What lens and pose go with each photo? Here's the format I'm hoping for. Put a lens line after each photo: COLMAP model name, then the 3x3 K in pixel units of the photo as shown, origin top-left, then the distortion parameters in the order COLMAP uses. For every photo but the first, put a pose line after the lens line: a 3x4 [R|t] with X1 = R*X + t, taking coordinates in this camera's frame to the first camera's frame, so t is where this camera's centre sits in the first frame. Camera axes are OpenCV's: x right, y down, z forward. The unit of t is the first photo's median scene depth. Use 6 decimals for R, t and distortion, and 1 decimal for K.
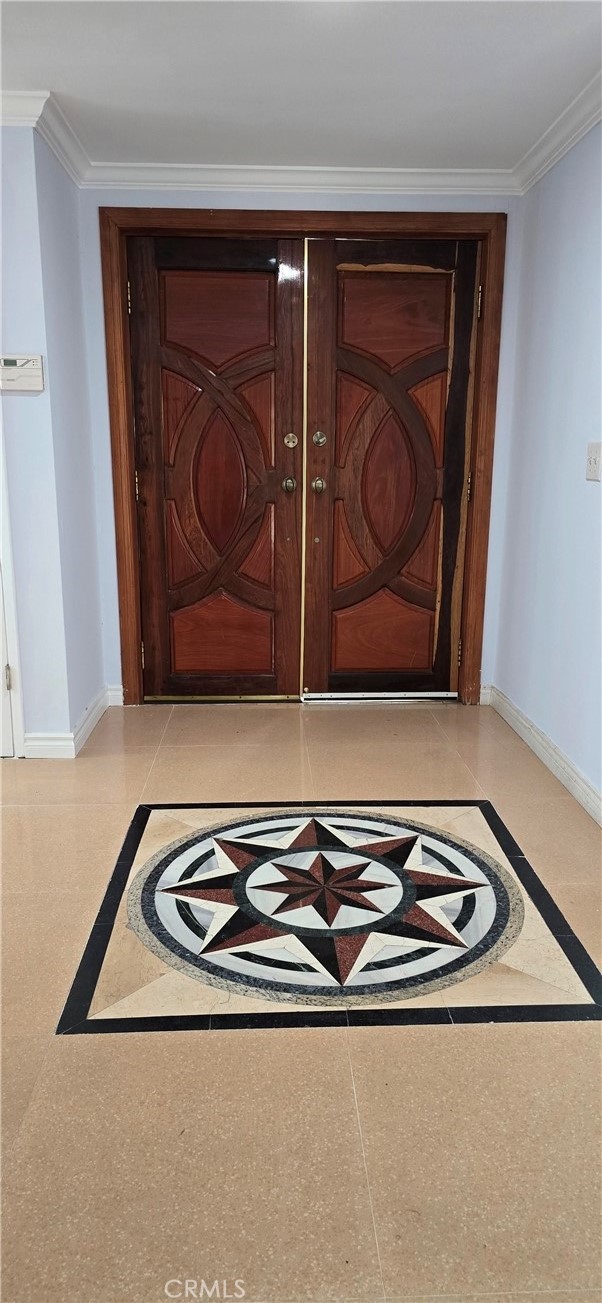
lens RADIAL K [[880.0, 0, 299.5], [0, 880.0, 659.2], [0, 0, 1]] dist [0.057702, -0.020044]
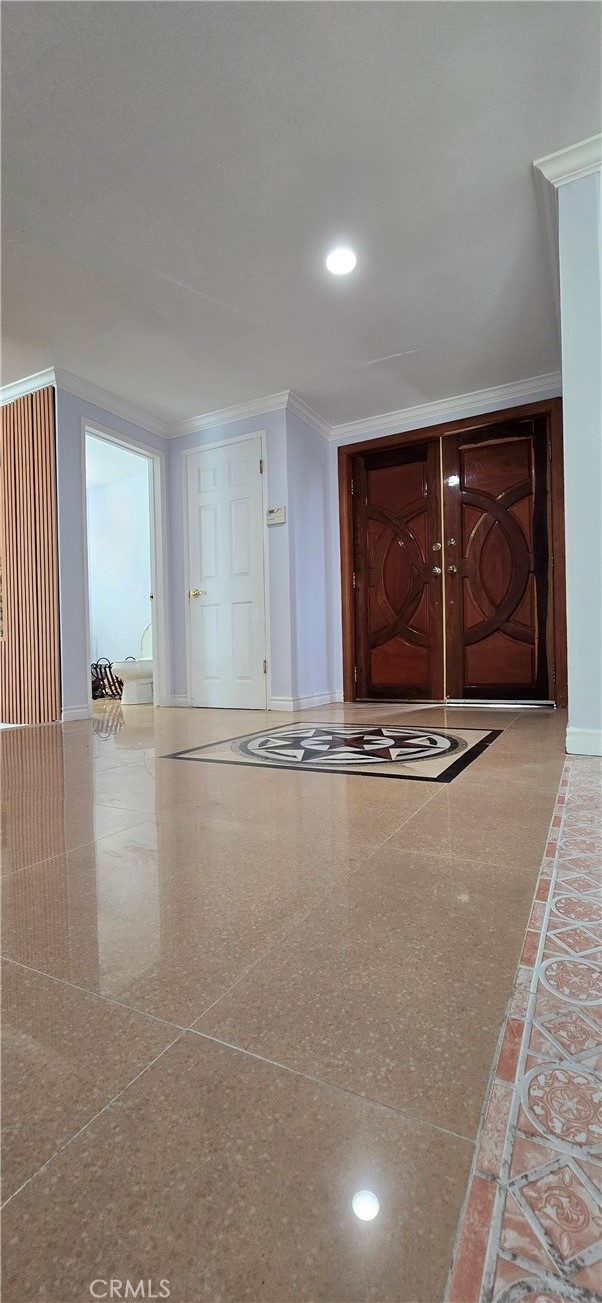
lens RADIAL K [[531.1, 0, 310.5], [0, 531.1, 655.9], [0, 0, 1]] dist [-0.000646, 0.000455]
pose [[0.862604, -0.024809, -0.505270, 0.291038], [-0.089716, 0.975462, -0.201060, 0.186277], [0.497860, 0.218766, 0.839212, 0.055015]]
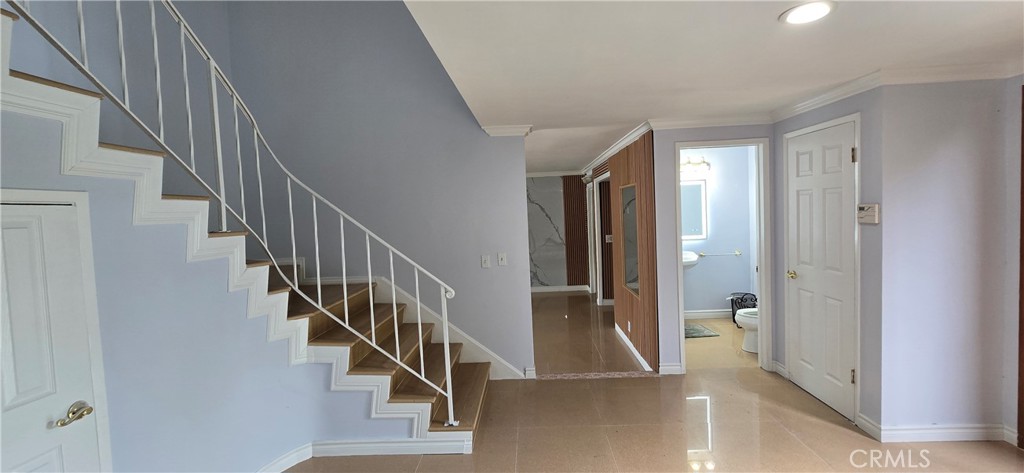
lens RADIAL K [[417.3, 0, 510.3], [0, 417.3, 232.2], [0, 0, 1]] dist [-0.000646, 0.000455]
pose [[-0.078569, 0.047787, -0.995763, 0.455730], [-0.185048, 0.980793, 0.061669, -0.157482], [0.979584, 0.189109, -0.068217, 0.275548]]
